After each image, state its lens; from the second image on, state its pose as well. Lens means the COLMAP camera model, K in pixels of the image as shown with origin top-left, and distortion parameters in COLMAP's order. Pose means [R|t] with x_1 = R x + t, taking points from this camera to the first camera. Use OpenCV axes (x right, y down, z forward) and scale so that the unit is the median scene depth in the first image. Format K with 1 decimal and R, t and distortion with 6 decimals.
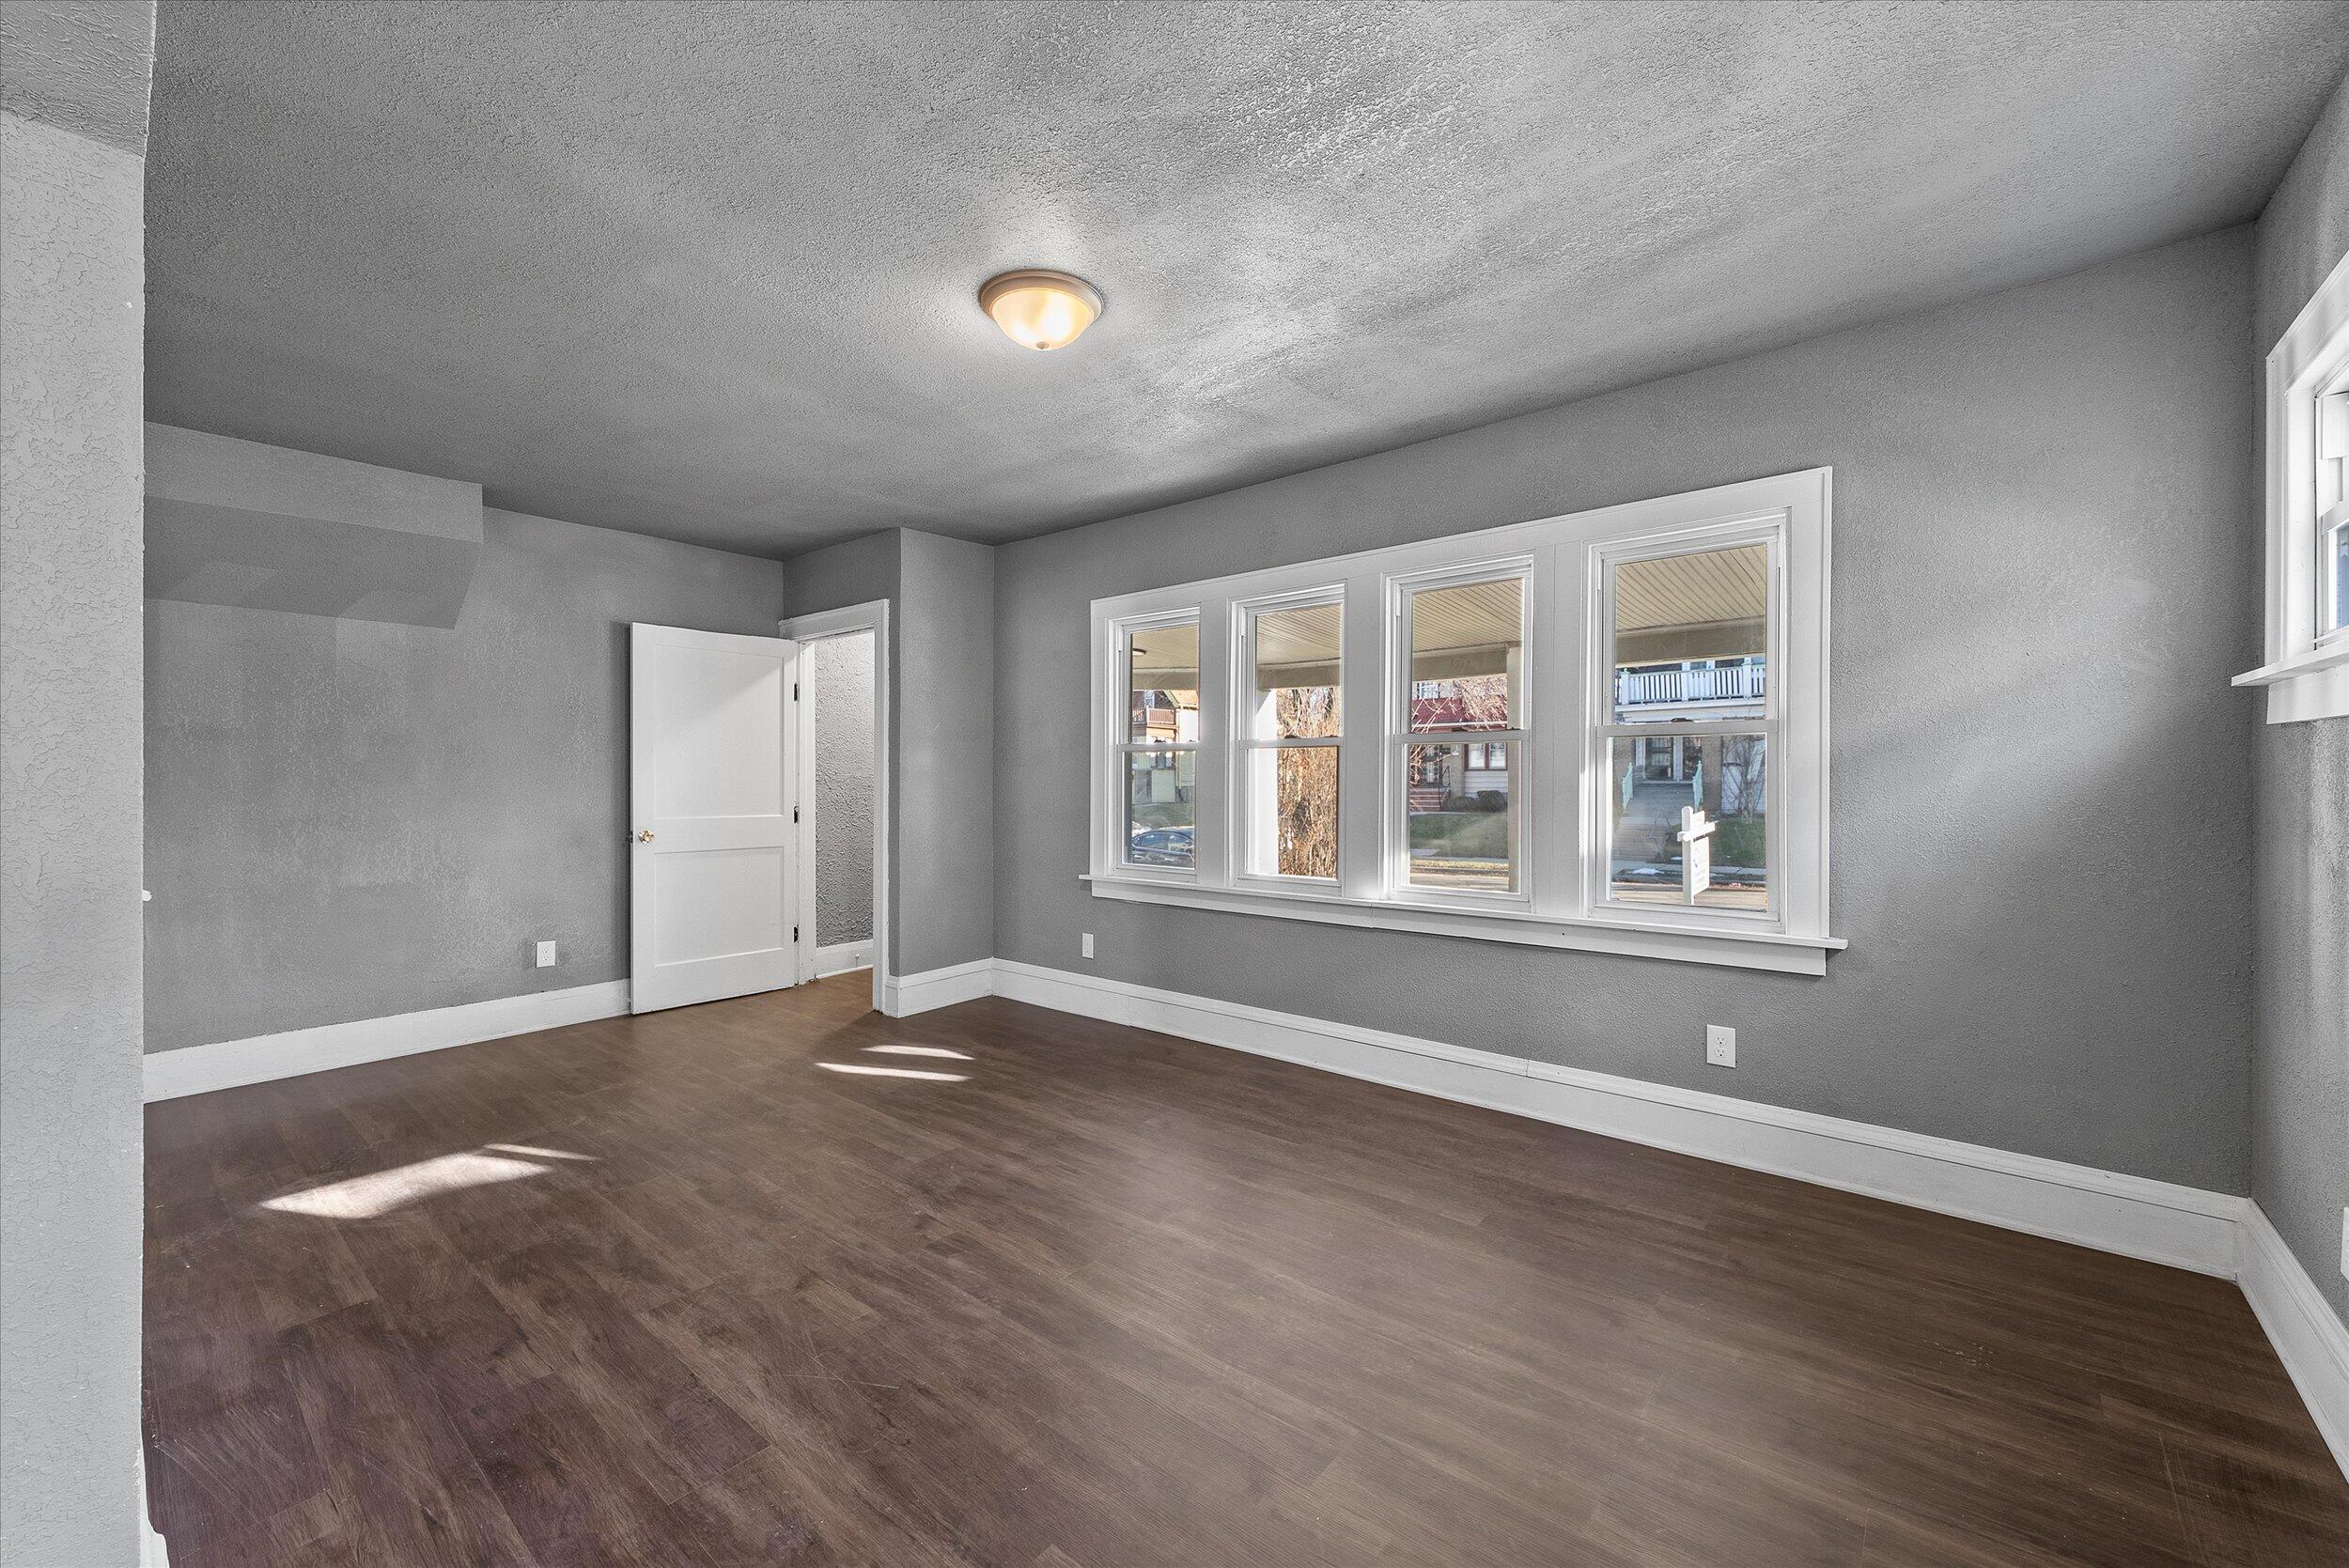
lens RADIAL K [[935.6, 0, 1174.5], [0, 935.6, 784.0], [0, 0, 1]] dist [-0.001291, -0.000067]
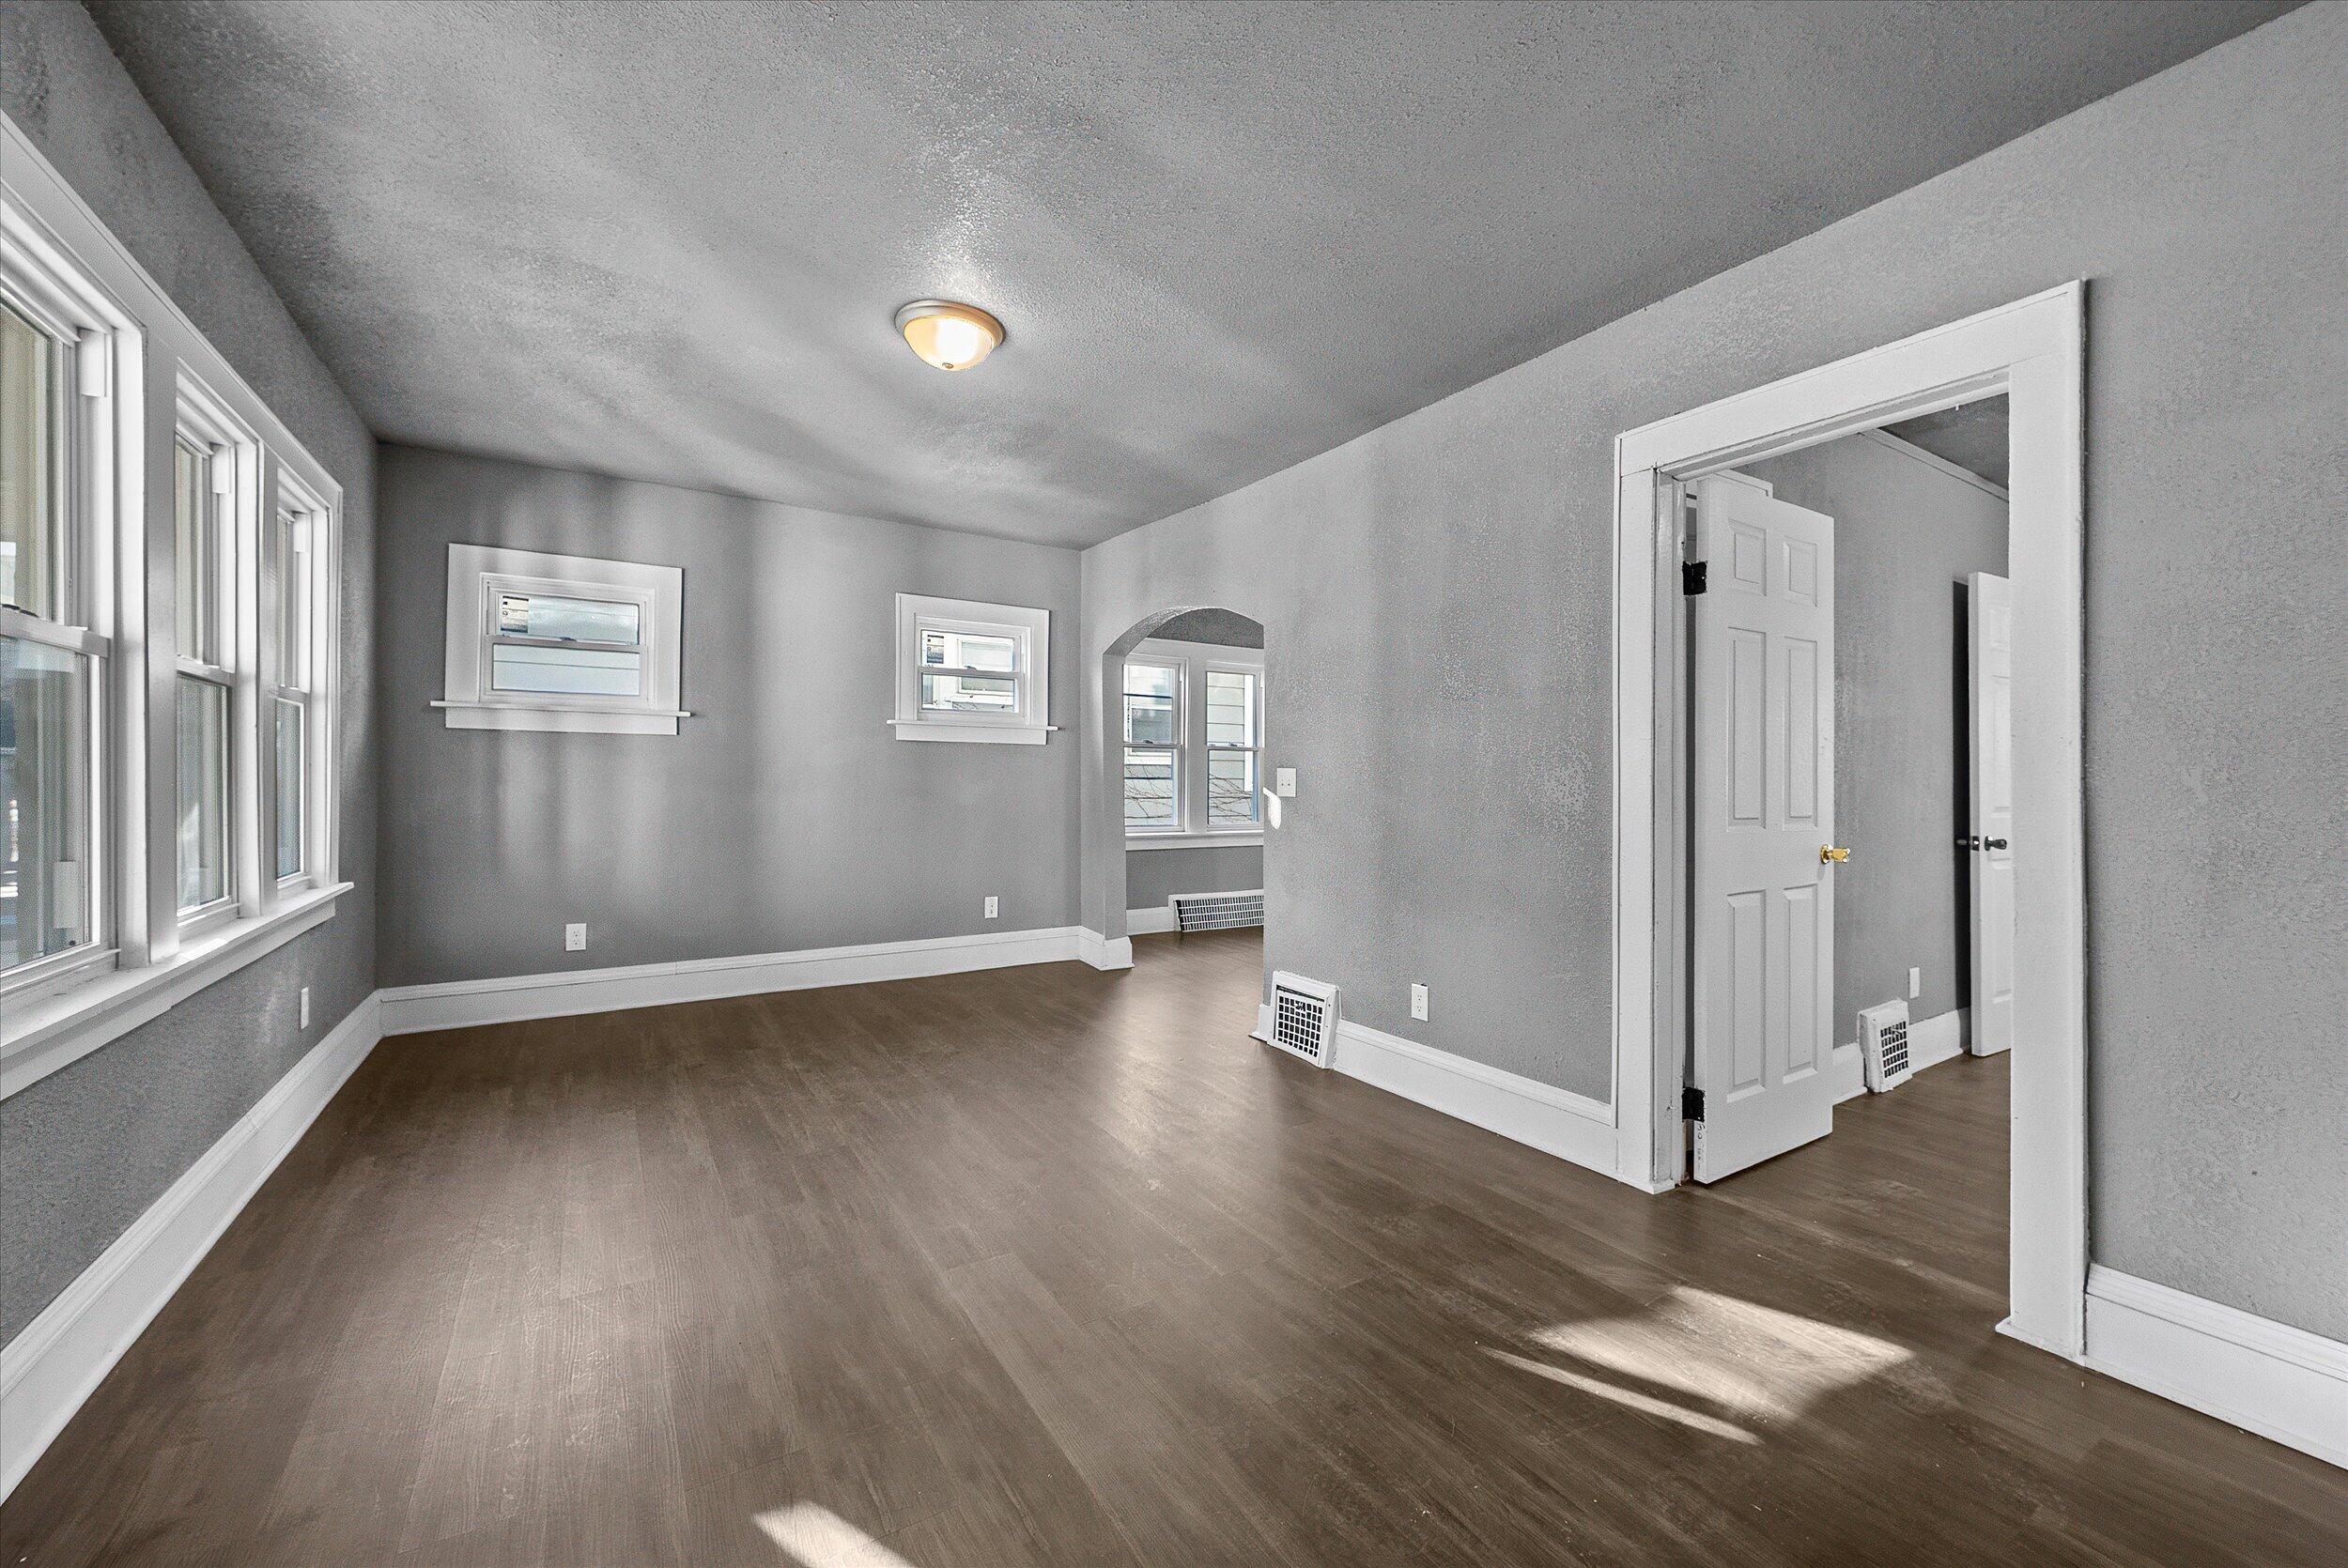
lens RADIAL K [[935.1, 0, 1174.0], [0, 935.1, 784.0], [0, 0, 1]] dist [-0.001291, -0.000067]
pose [[-0.952821, -0.003057, 0.303516, -0.664616], [-0.000468, 0.999963, 0.008601, 0.027558], [-0.303531, 0.008053, -0.952787, 1.776310]]
